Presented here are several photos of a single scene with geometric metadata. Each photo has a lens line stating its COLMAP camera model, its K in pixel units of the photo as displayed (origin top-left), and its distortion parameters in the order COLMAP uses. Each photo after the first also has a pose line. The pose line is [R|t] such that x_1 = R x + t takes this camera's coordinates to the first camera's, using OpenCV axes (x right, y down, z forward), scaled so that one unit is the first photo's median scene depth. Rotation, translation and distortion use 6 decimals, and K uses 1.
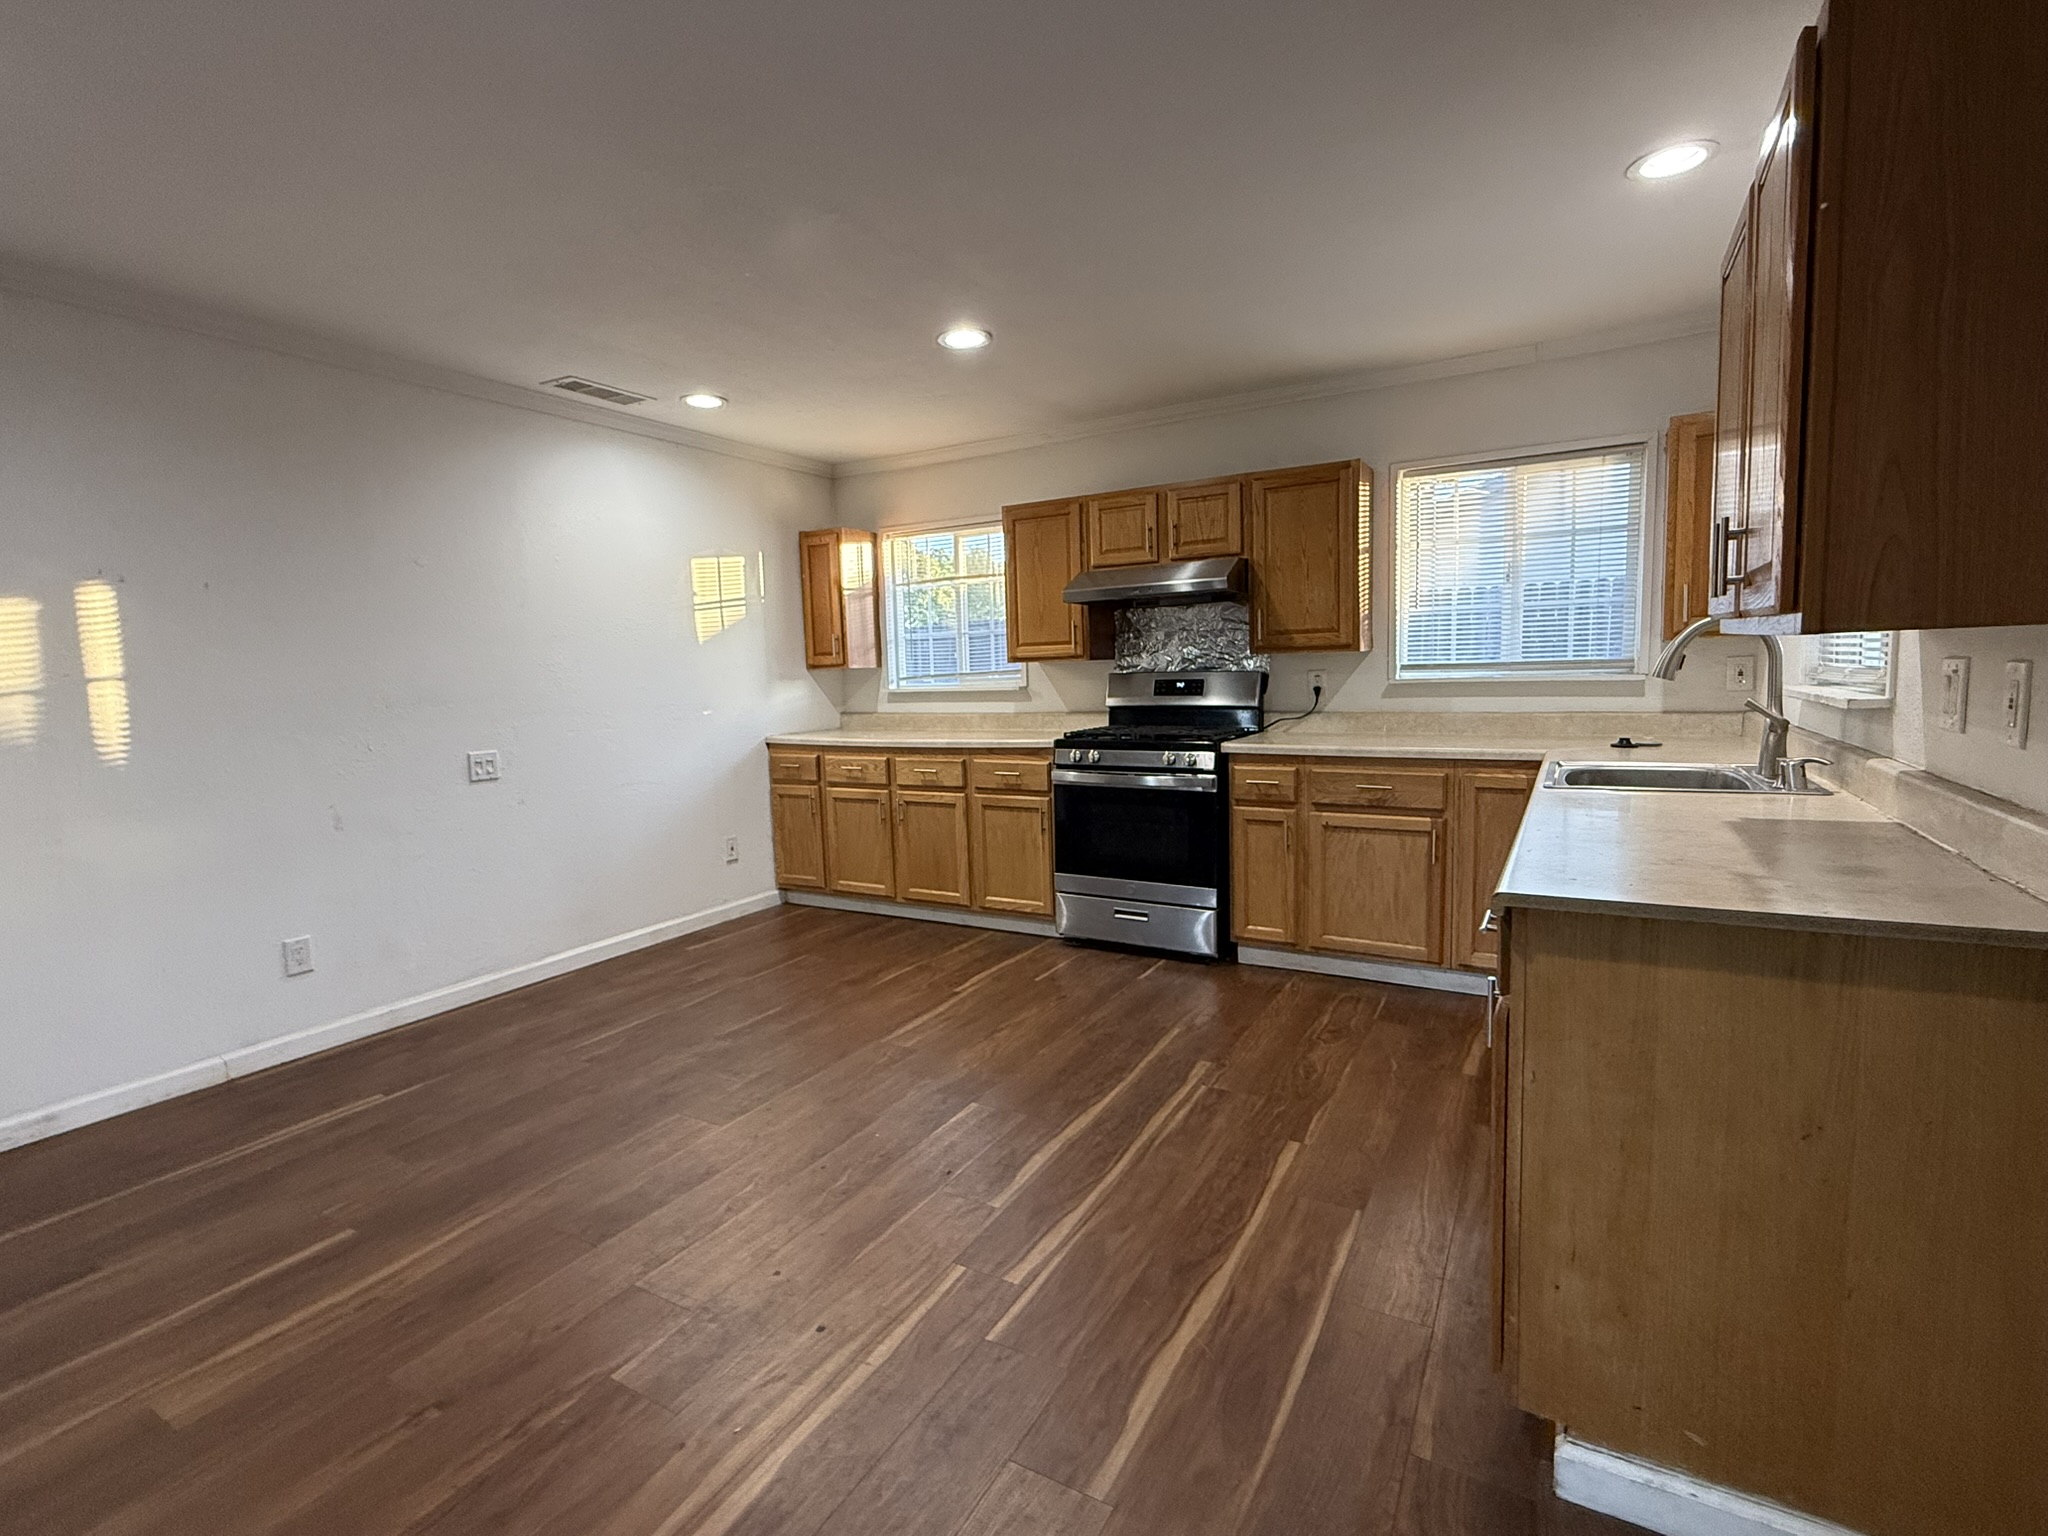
lens RADIAL K [[962.2, 0, 1015.3], [0, 962.2, 765.6], [0, 0, 1]] dist [0.003730, 0.000685]
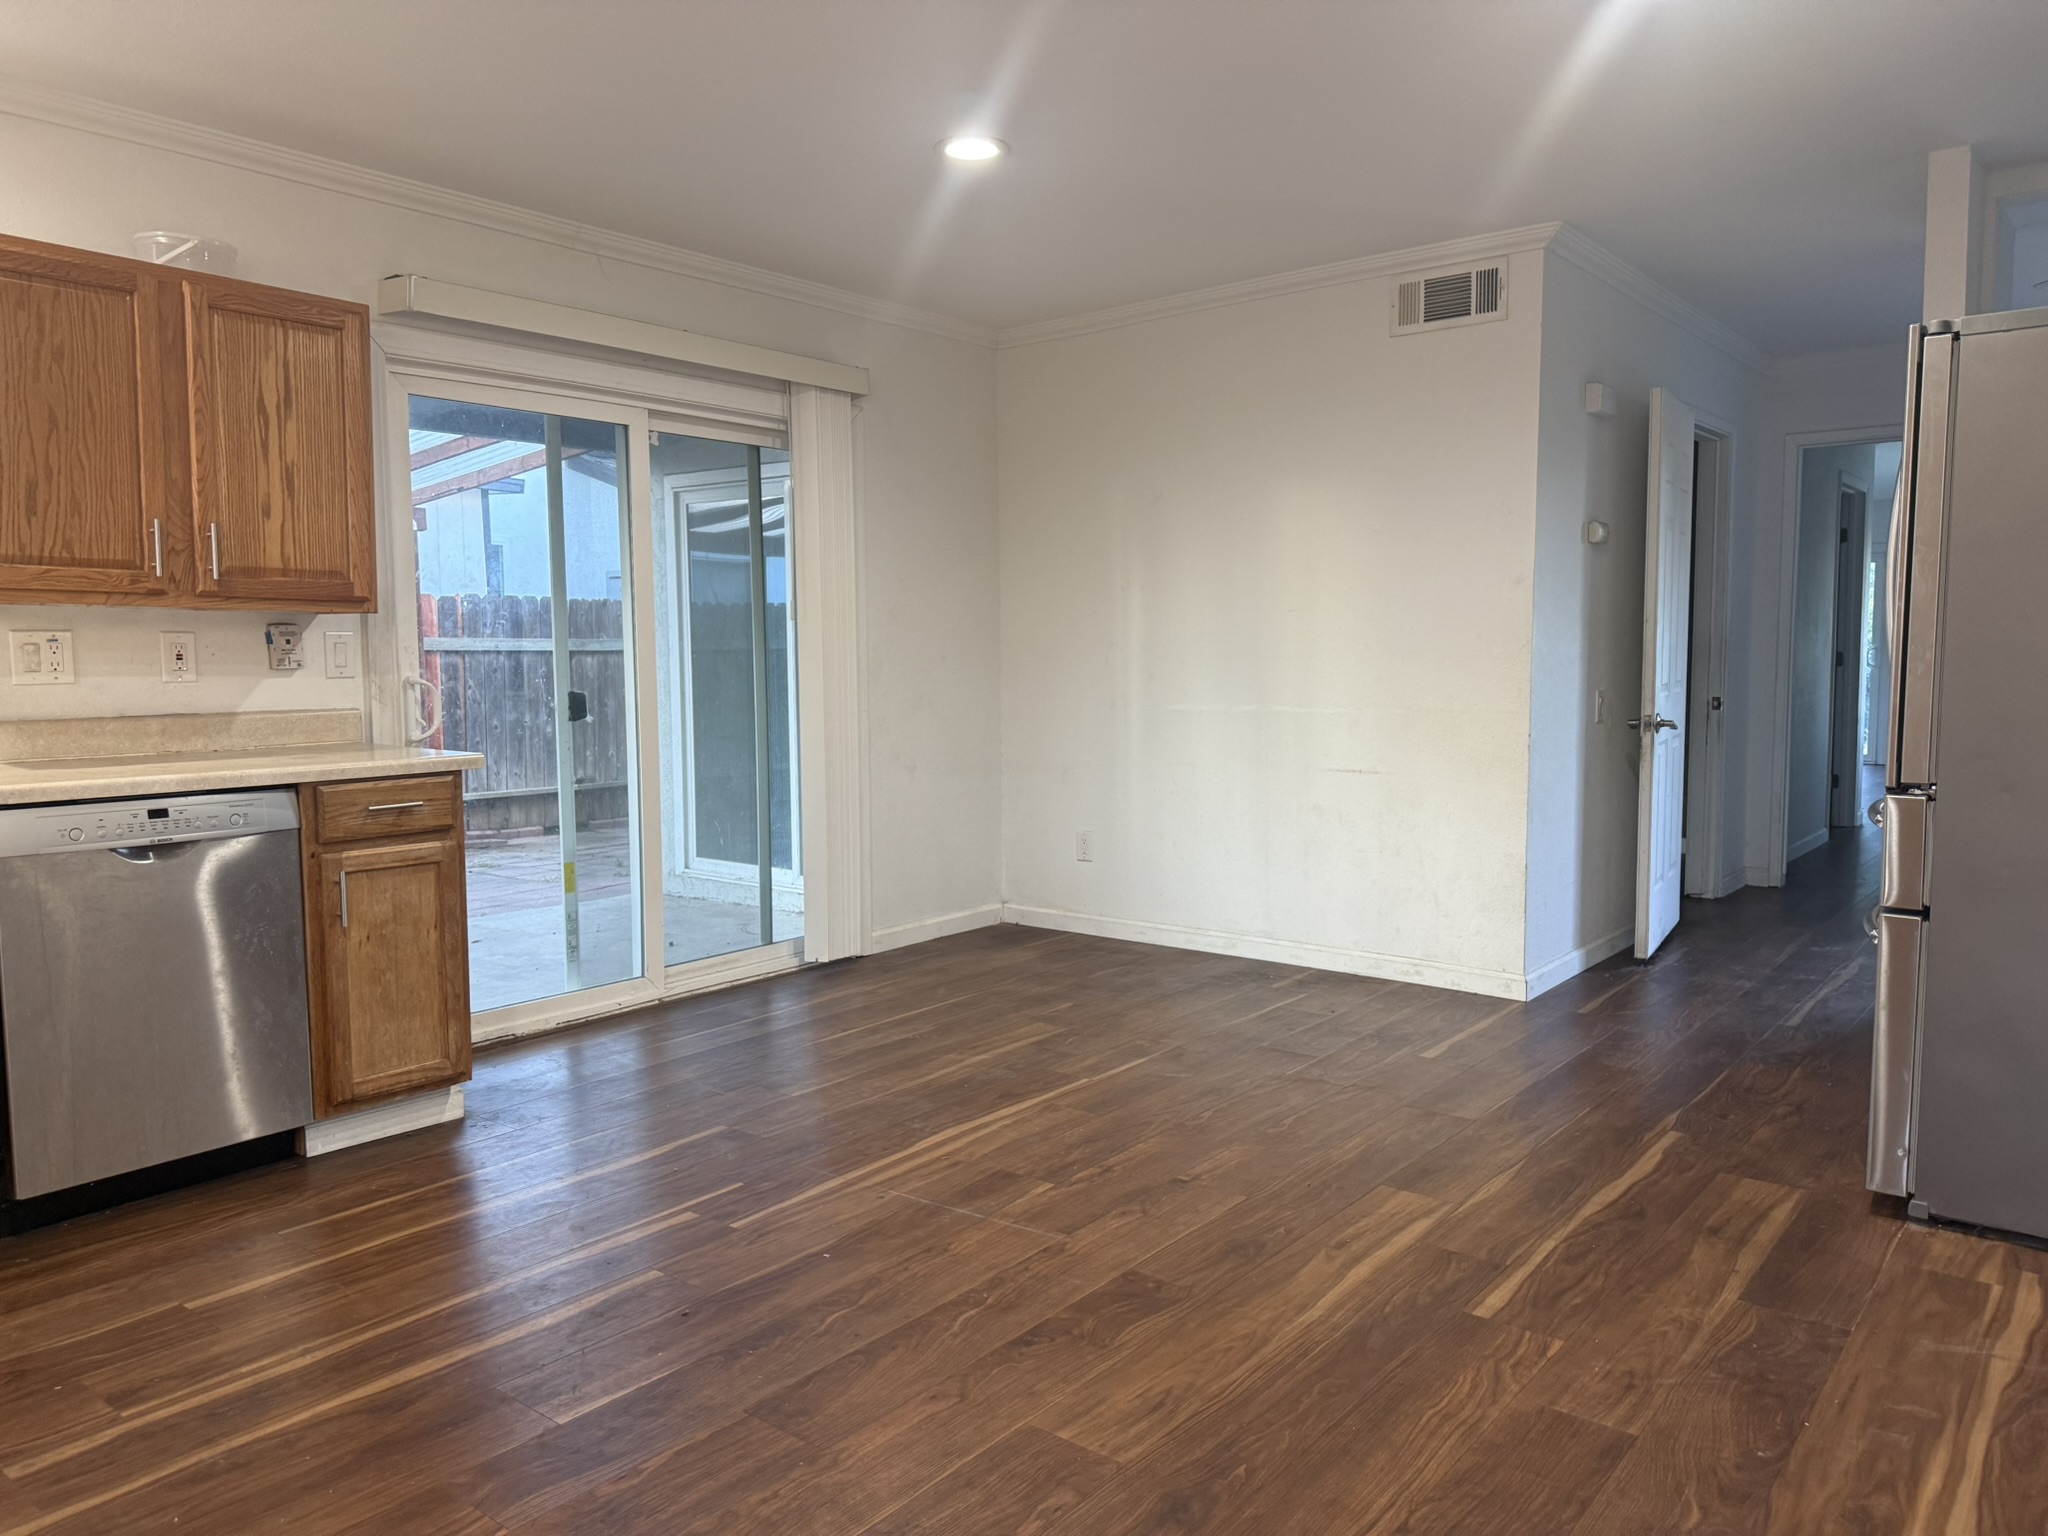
lens RADIAL K [[1447.2, 0, 1024.0], [0, 1447.2, 768.0], [0, 0, 1]] dist [-0.001452, -0.004016]
pose [[-0.987255, 0.024786, 0.157207, -0.281909], [0.052900, 0.982741, 0.177263, -0.082055], [-0.150100, 0.183320, -0.971526, 1.105890]]
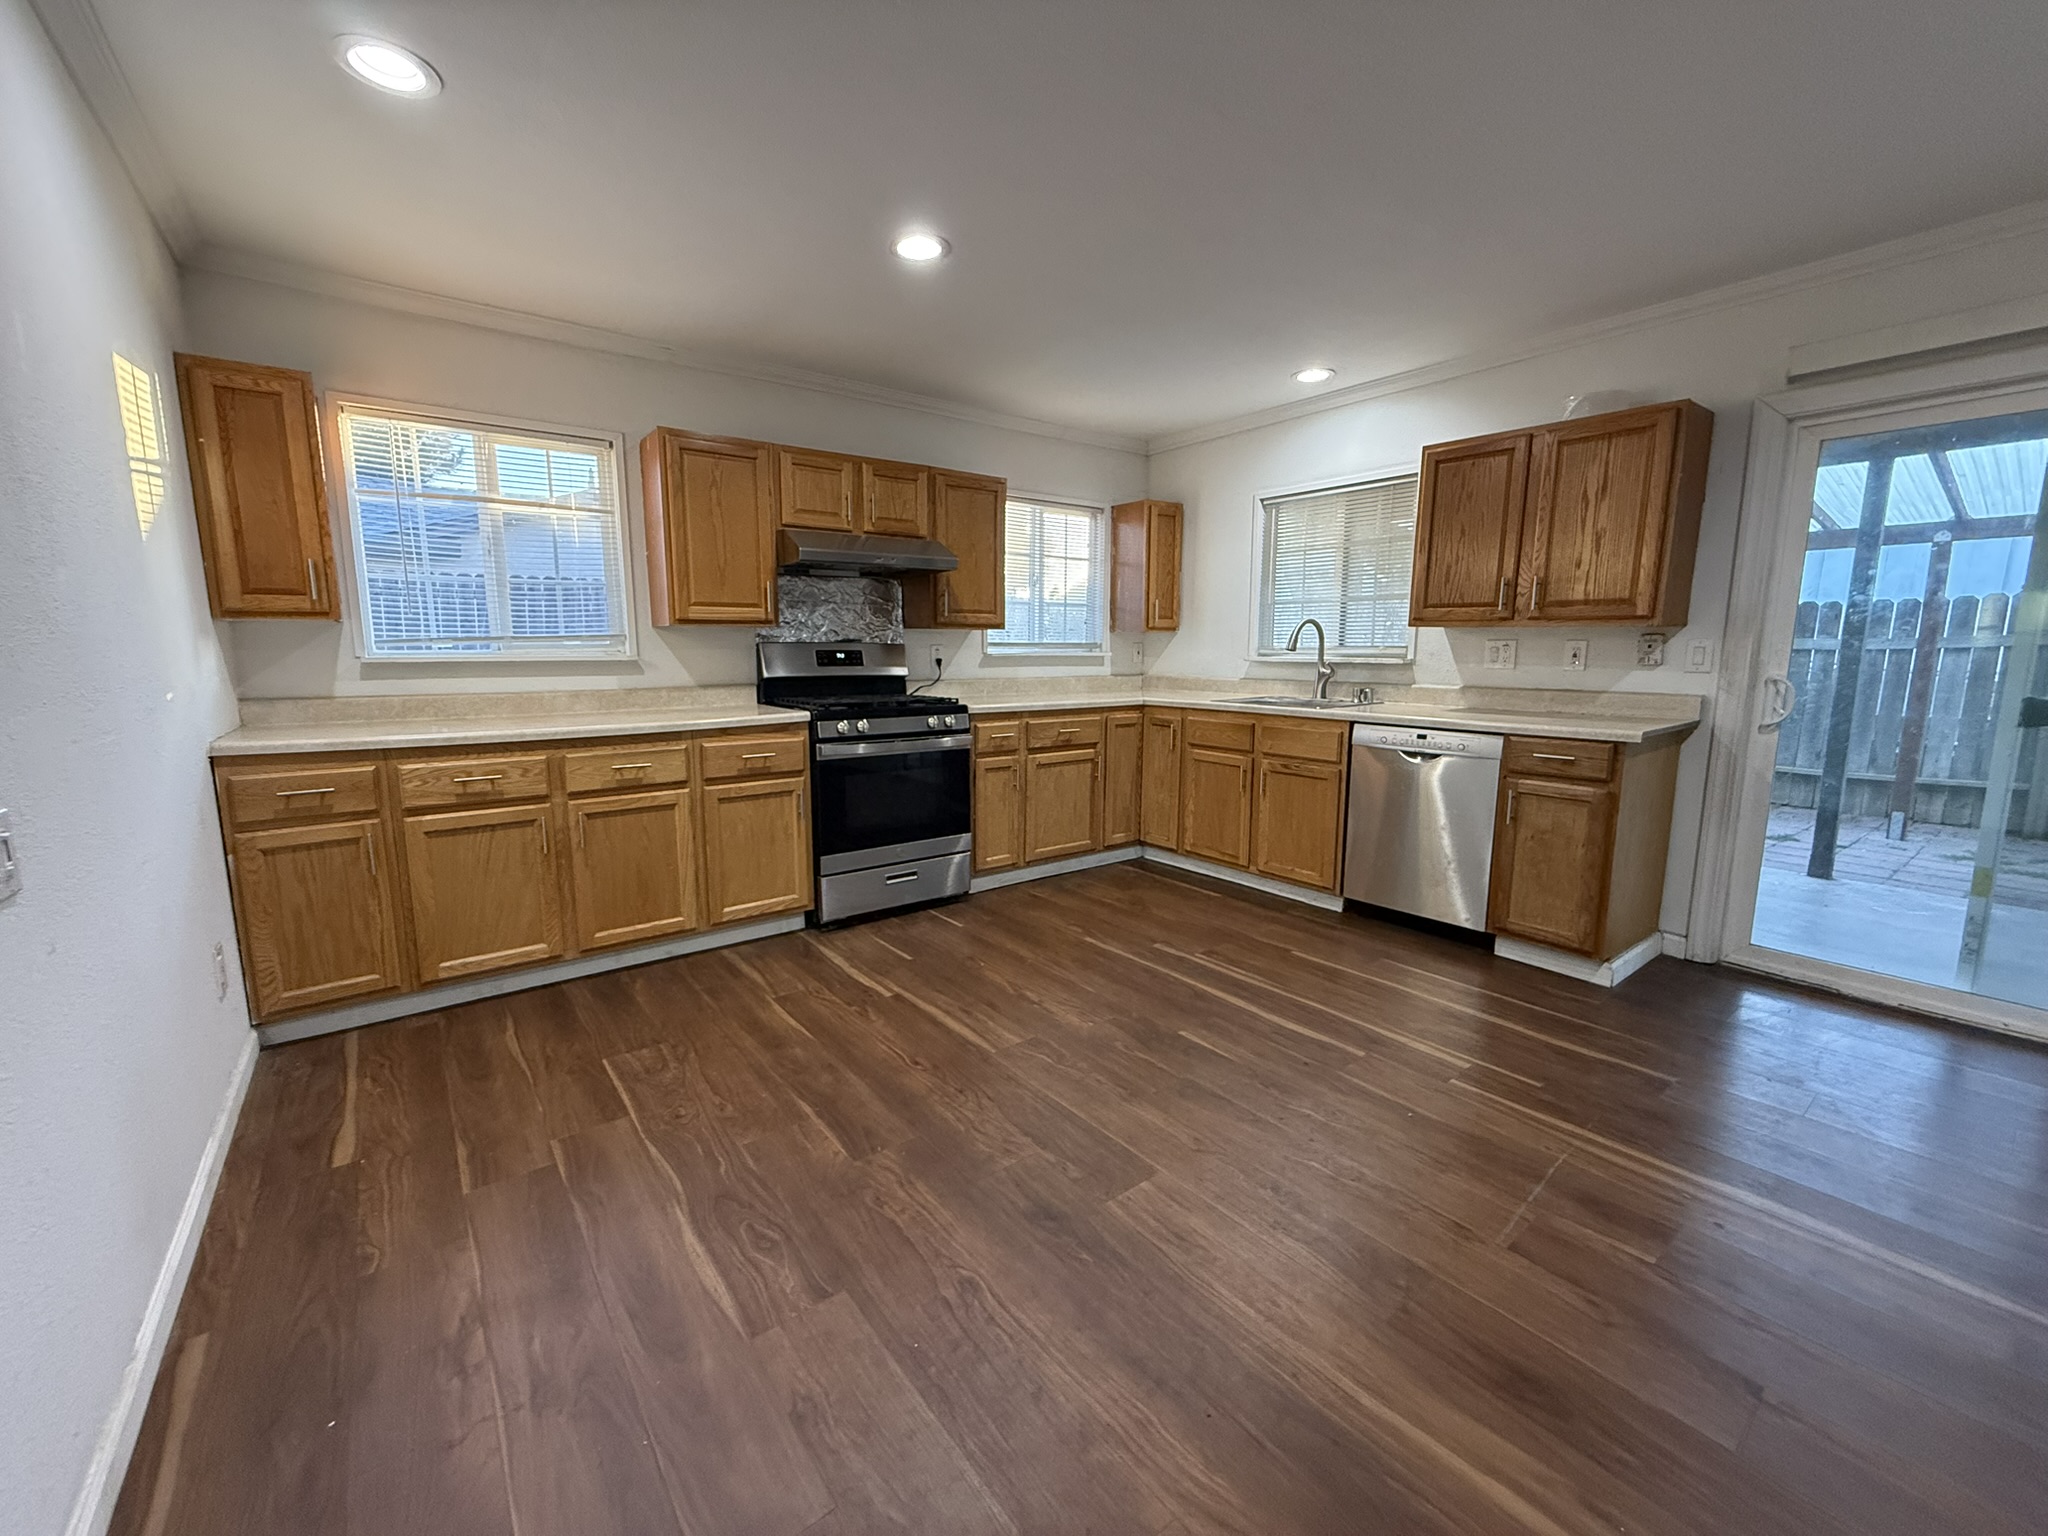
lens RADIAL K [[813.5, 0, 1024.0], [0, 813.5, 768.0], [0, 0, 1]] dist [0.000537, 0.000019]
pose [[0.379504, -0.107694, 0.918901, -0.609673], [0.082570, 0.993181, 0.082298, -0.021746], [-0.921498, 0.044641, 0.385809, 0.531007]]
